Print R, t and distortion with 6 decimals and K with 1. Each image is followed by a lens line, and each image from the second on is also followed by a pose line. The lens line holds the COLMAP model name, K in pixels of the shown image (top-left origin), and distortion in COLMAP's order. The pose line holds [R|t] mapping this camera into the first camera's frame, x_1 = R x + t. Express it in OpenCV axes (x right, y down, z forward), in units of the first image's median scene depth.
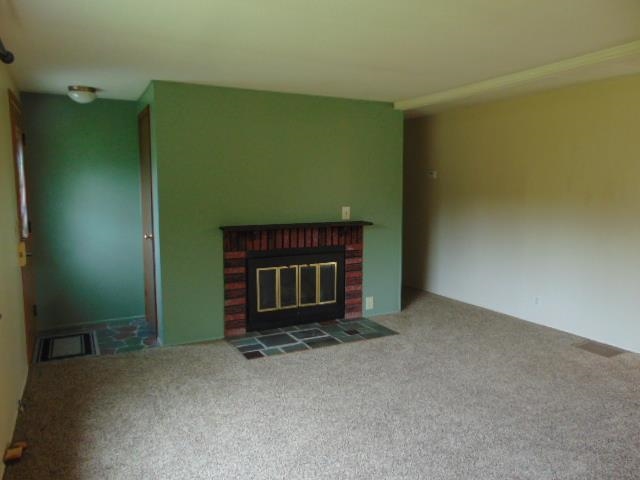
lens RADIAL K [[483.8, 0, 323.9], [0, 483.8, 240.7], [0, 0, 1]] dist [-0.002810, 0.013449]
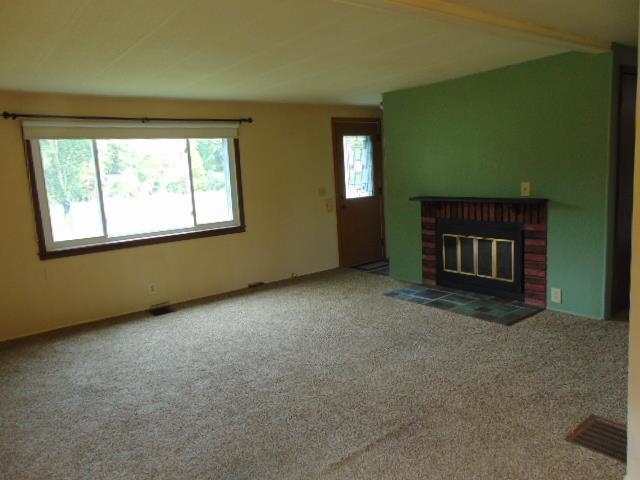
lens RADIAL K [[483.8, 0, 322.7], [0, 483.8, 237.5], [0, 0, 1]] dist [-0.002810, 0.013449]
pose [[0.174876, 0.131823, -0.975726, 0.937831], [-0.055947, 0.990726, 0.123822, -0.061388], [0.983000, 0.032936, 0.180630, 0.484498]]
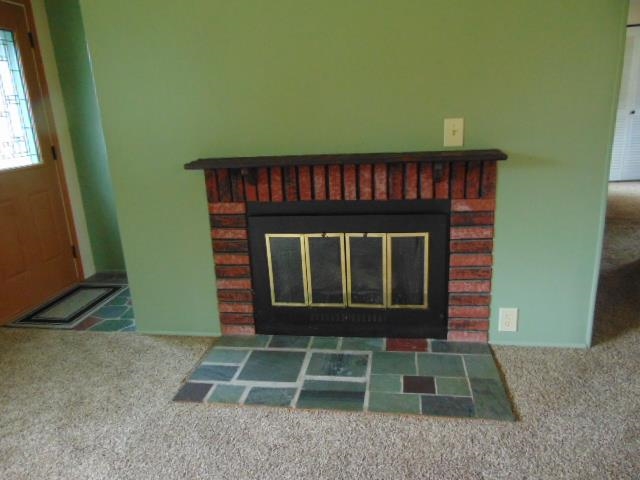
lens RADIAL K [[483.8, 0, 320.5], [0, 483.8, 240.5], [0, 0, 1]] dist [-0.002810, 0.013449]
pose [[0.801700, 0.123316, -0.584867, 0.242804], [-0.019376, 0.983334, 0.180771, -0.038217], [0.597412, -0.133592, 0.790729, 0.568010]]
